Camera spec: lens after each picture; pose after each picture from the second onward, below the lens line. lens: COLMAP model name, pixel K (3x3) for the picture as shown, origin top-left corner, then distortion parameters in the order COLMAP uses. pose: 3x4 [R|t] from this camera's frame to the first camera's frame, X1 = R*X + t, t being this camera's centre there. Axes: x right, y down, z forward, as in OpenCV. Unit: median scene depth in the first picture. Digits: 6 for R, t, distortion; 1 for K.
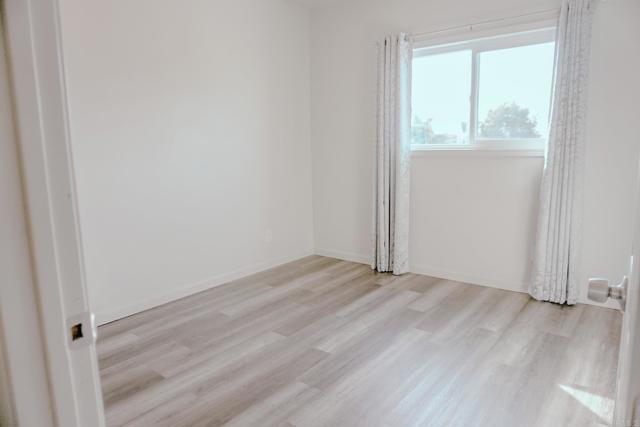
lens RADIAL K [[432.3, 0, 320.0], [0, 432.3, 213.5], [0, 0, 1]] dist [-0.004371, 0.004526]
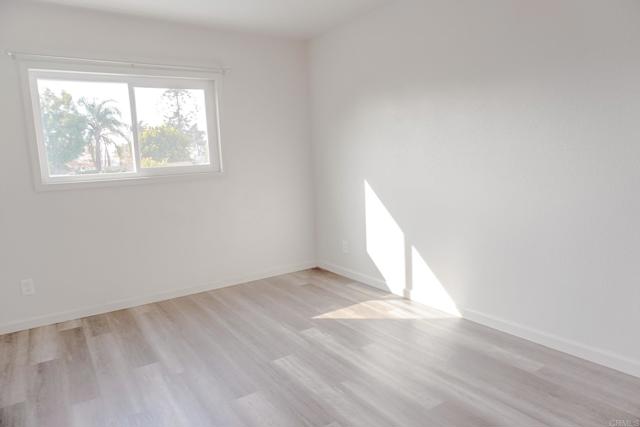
lens RADIAL K [[432.3, 0, 320.0], [0, 432.3, 213.5], [0, 0, 1]] dist [-0.004371, 0.004526]
pose [[0.327032, -0.123014, 0.936972, -0.526700], [0.196085, 0.978746, 0.060059, -0.037100], [-0.924446, 0.164085, 0.344203, 0.249814]]
